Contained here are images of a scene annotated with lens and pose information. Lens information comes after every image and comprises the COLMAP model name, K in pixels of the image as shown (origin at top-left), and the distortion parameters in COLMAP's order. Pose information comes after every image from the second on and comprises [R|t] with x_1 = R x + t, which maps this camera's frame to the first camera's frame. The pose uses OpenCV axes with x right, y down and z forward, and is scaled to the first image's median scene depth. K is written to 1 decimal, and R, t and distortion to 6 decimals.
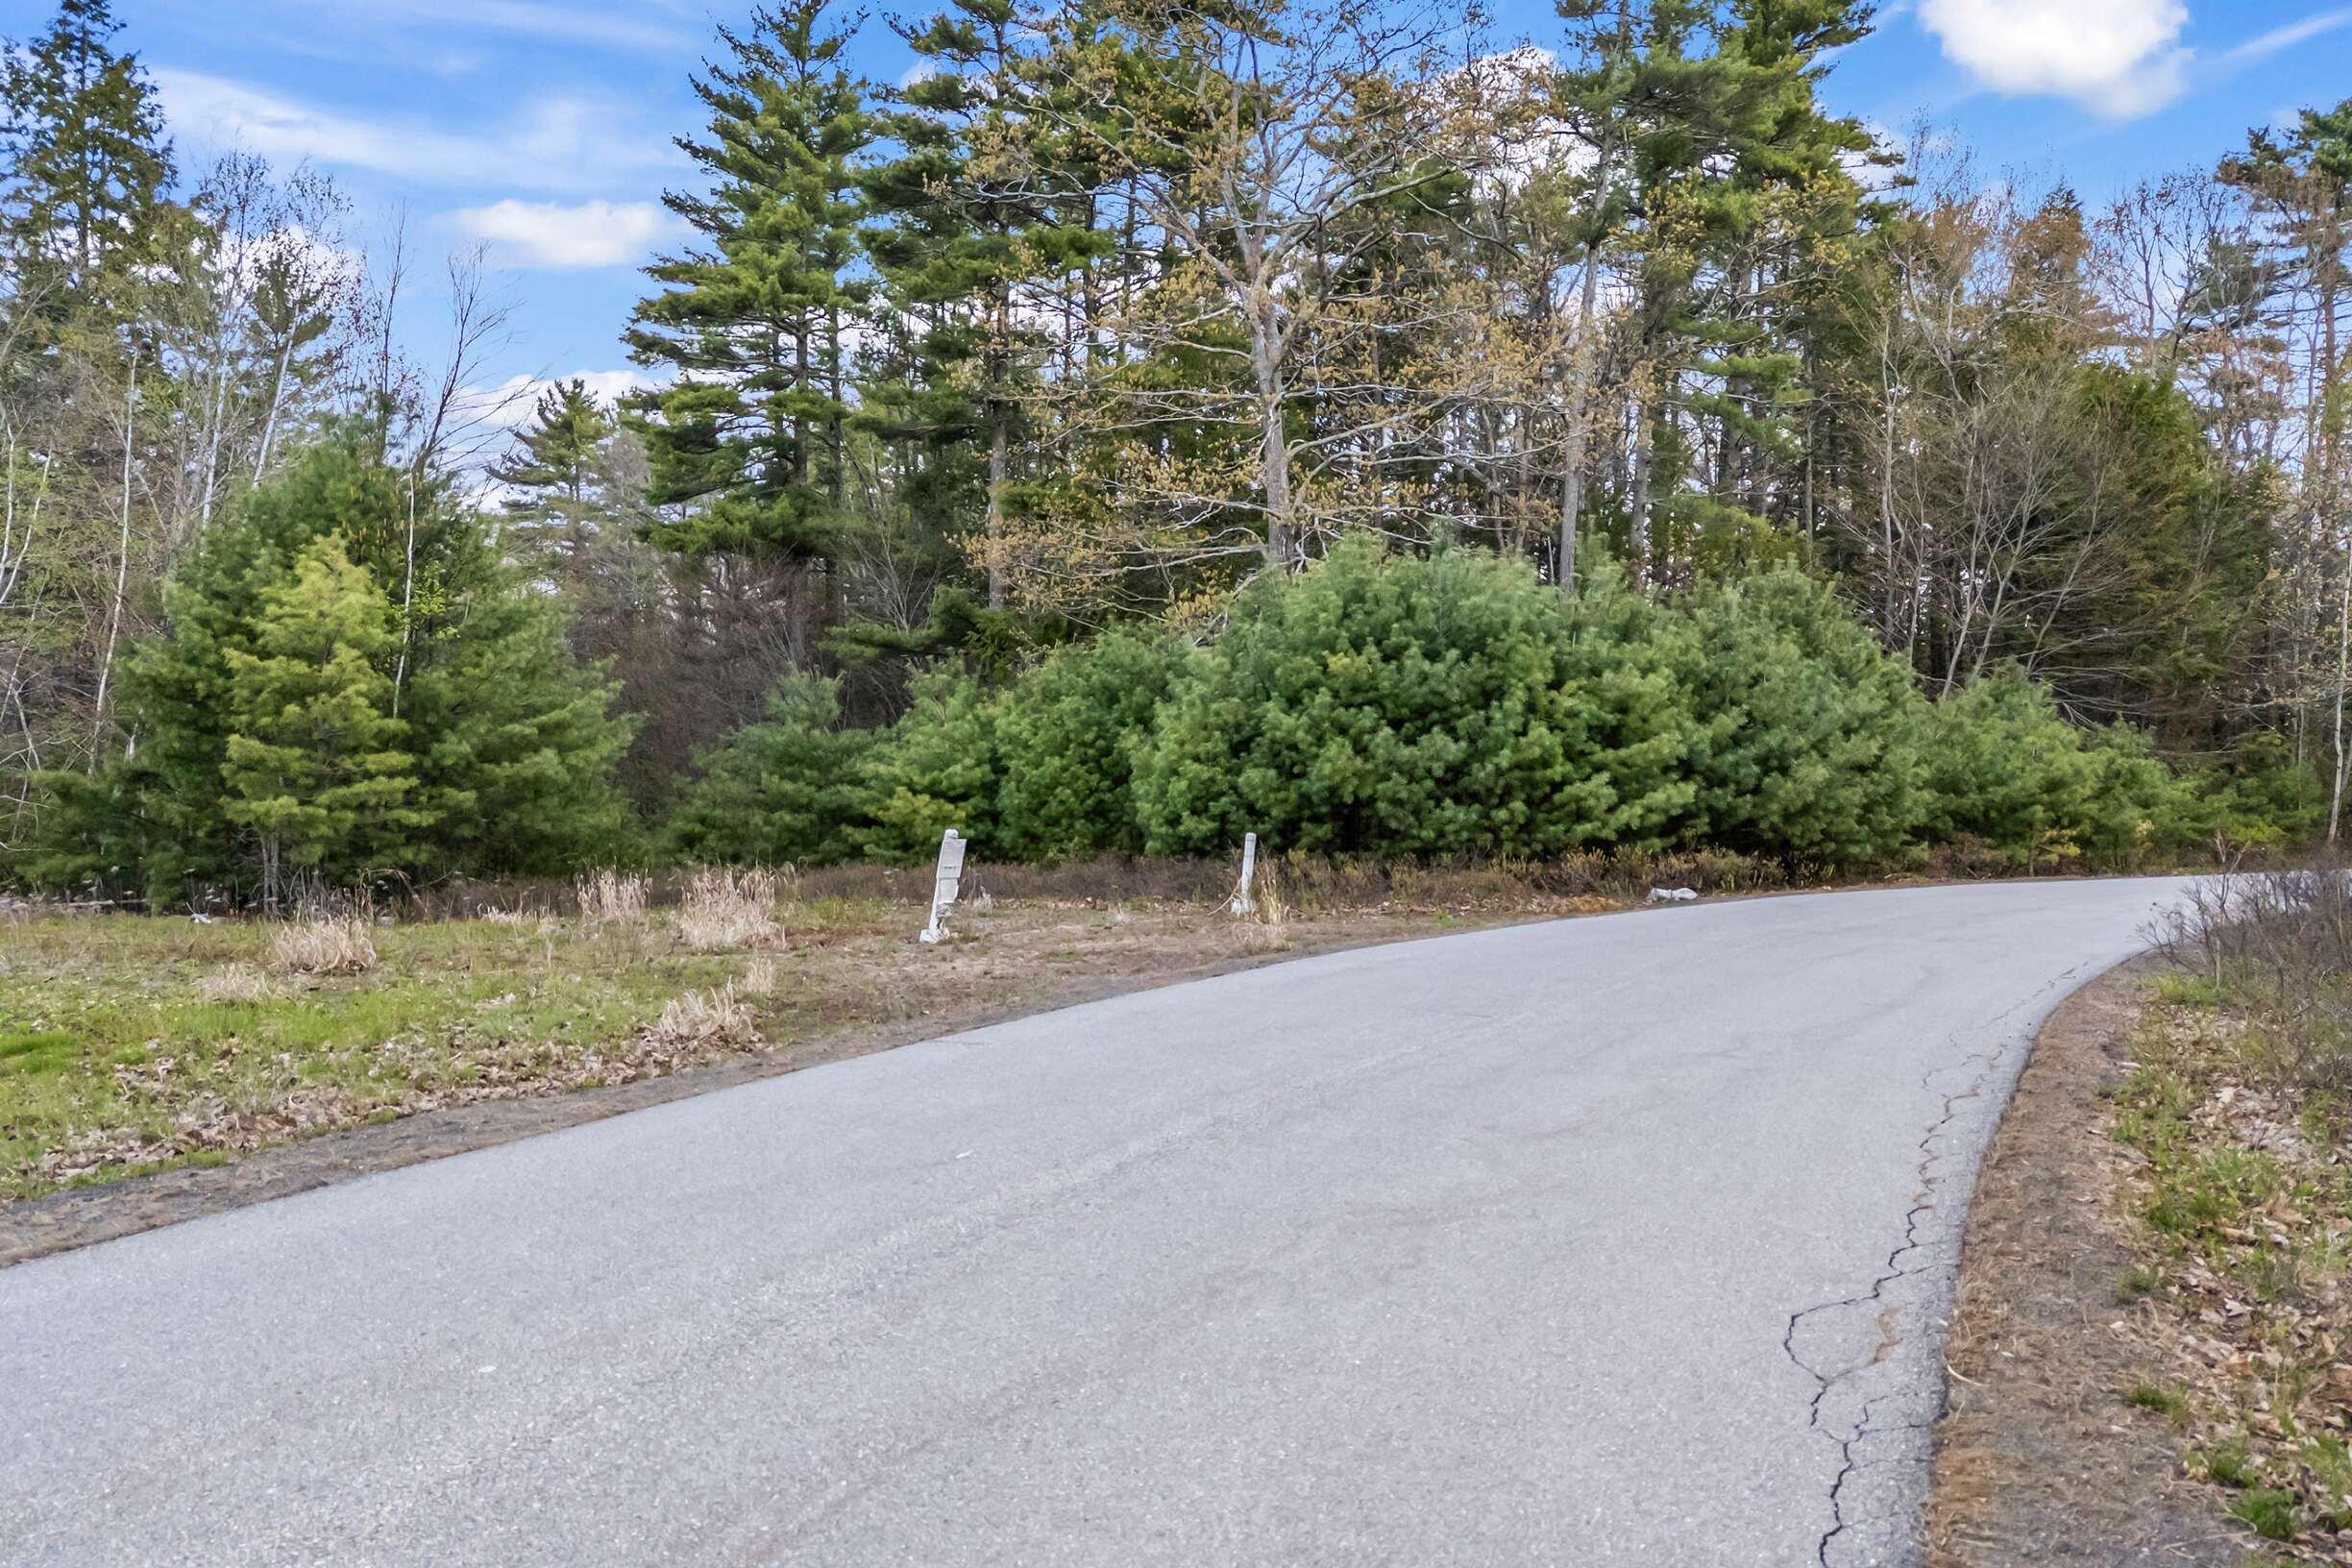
lens RADIAL K [[1644.0, 0, 1176.0], [0, 1644.0, 784.0], [0, 0, 1]] dist [0.000100, 0.000240]
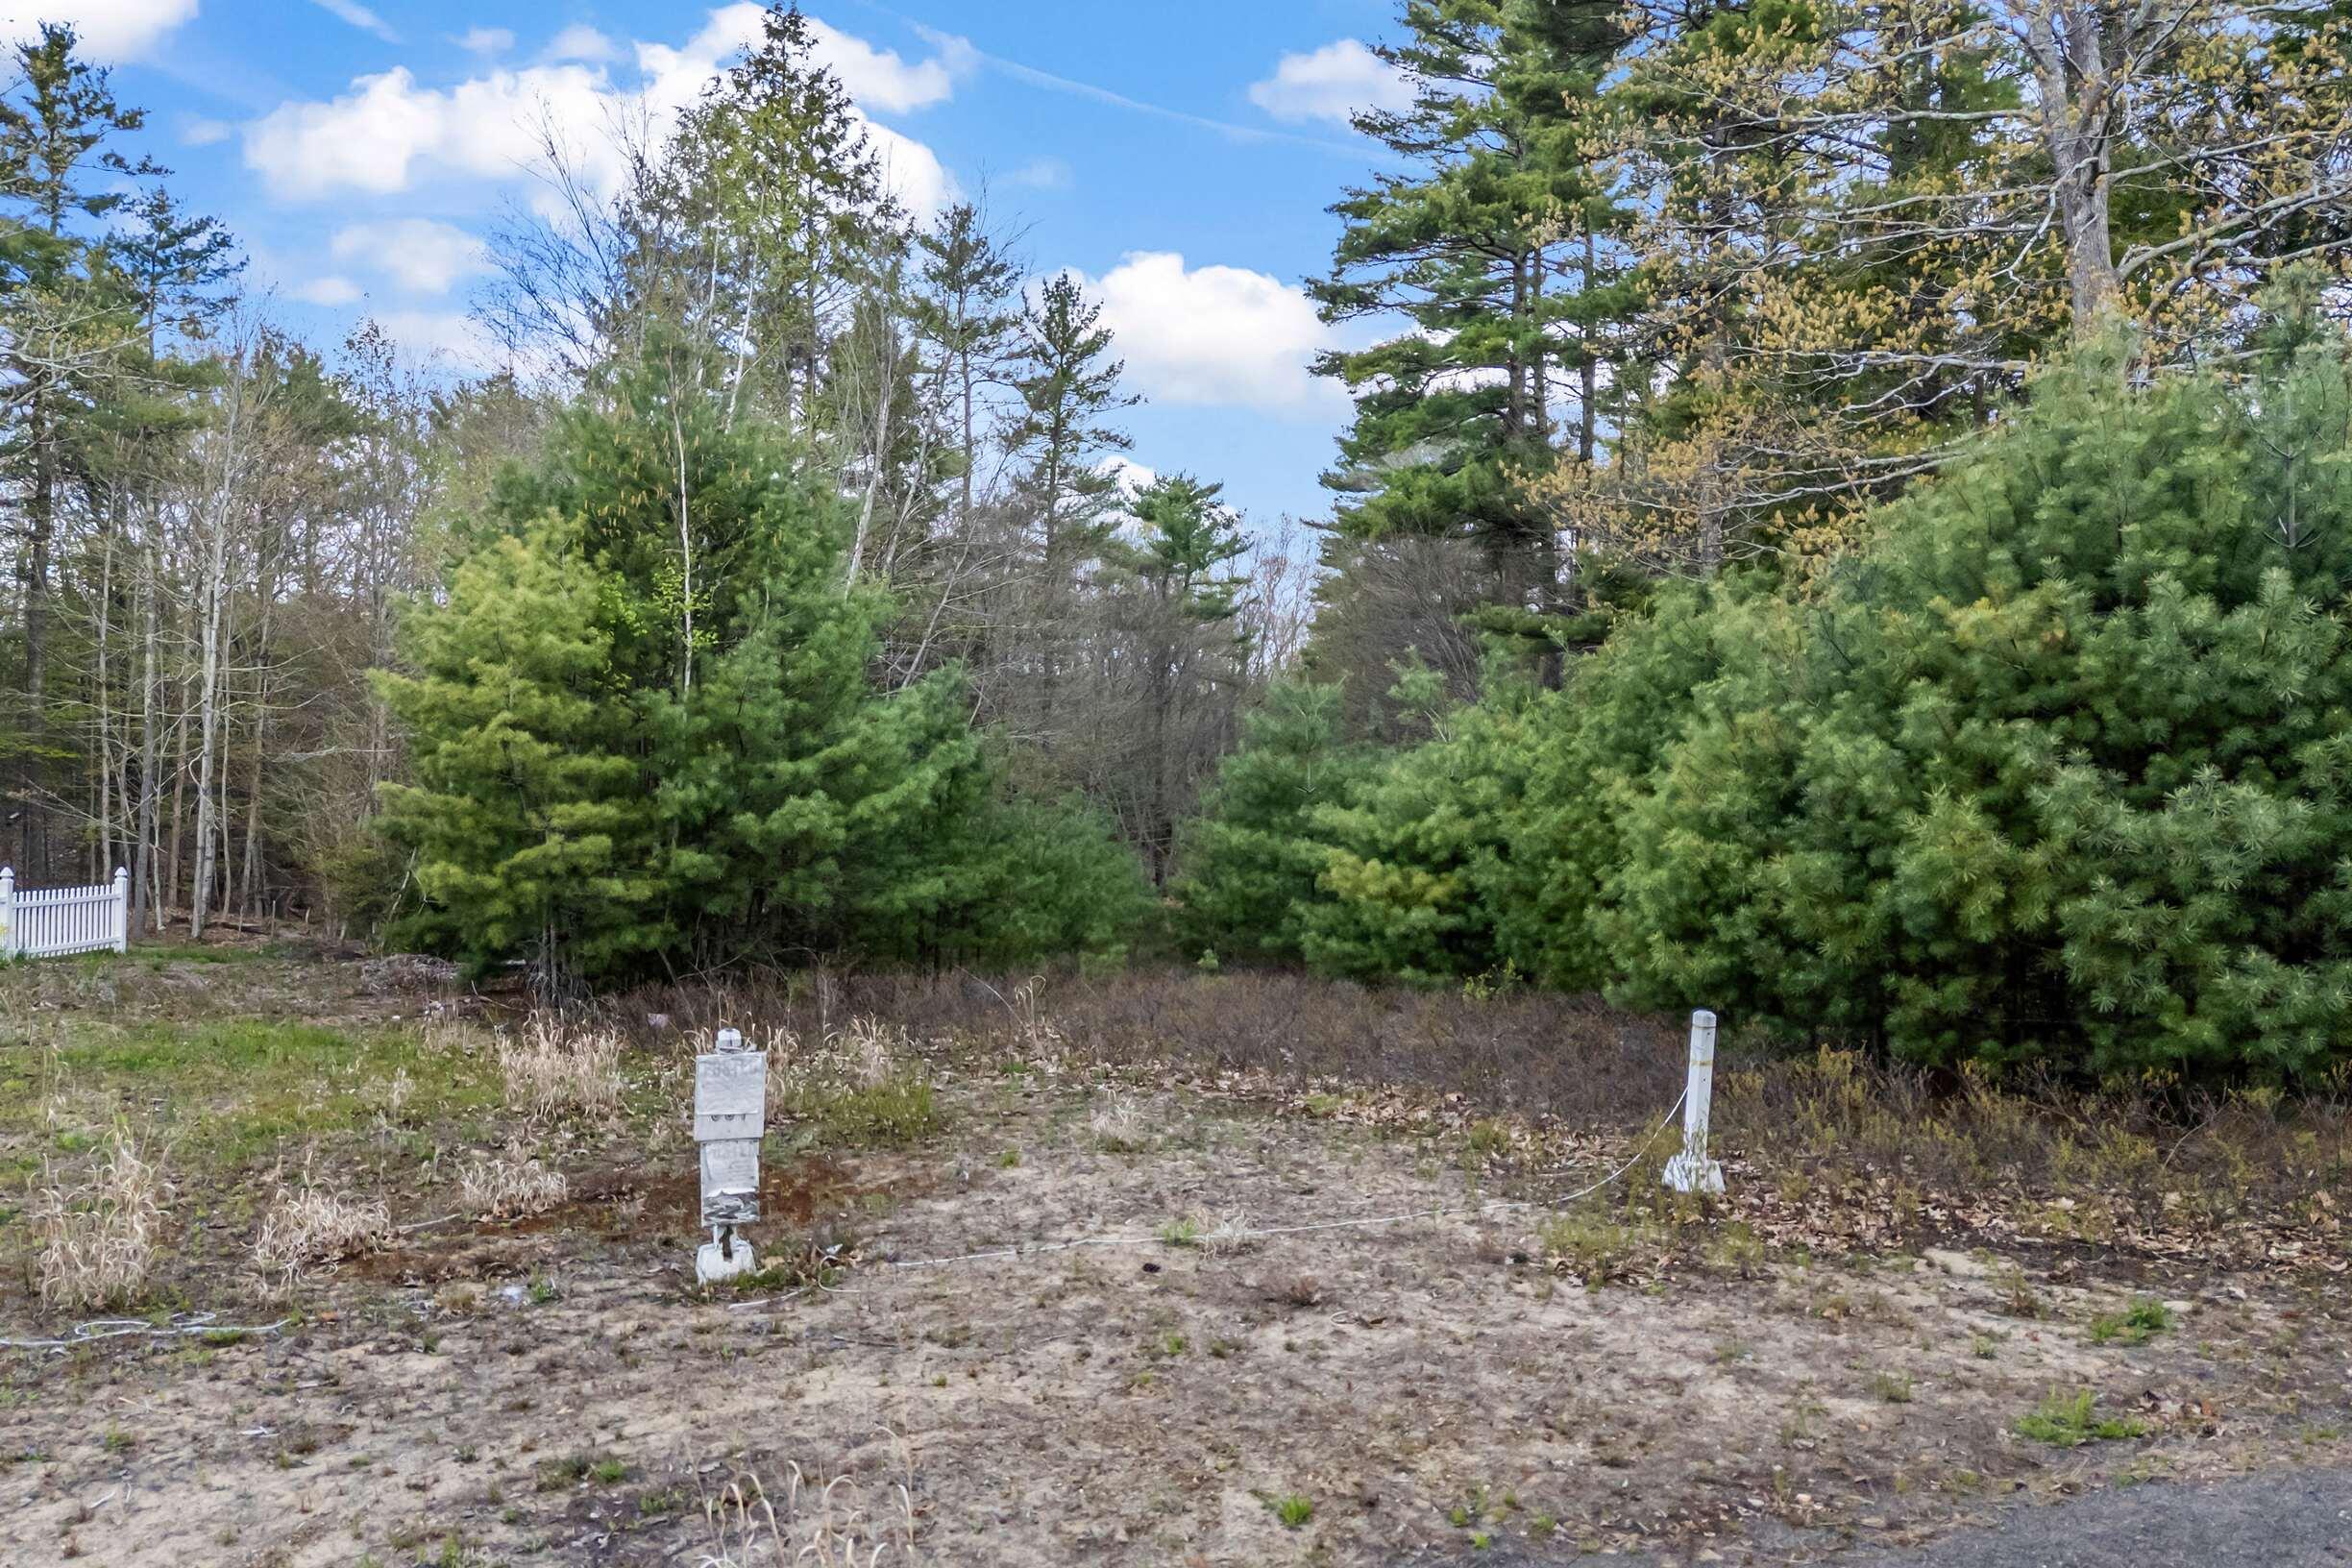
lens RADIAL K [[1679.7, 0, 1176.0], [0, 1679.7, 784.0], [0, 0, 1]] dist [0.044962, -0.002868]
pose [[0.853224, 0.002728, -0.521538, 0.151990], [-0.005504, 0.999978, -0.003773, -0.026438], [0.521516, 0.006090, 0.853220, 0.494976]]
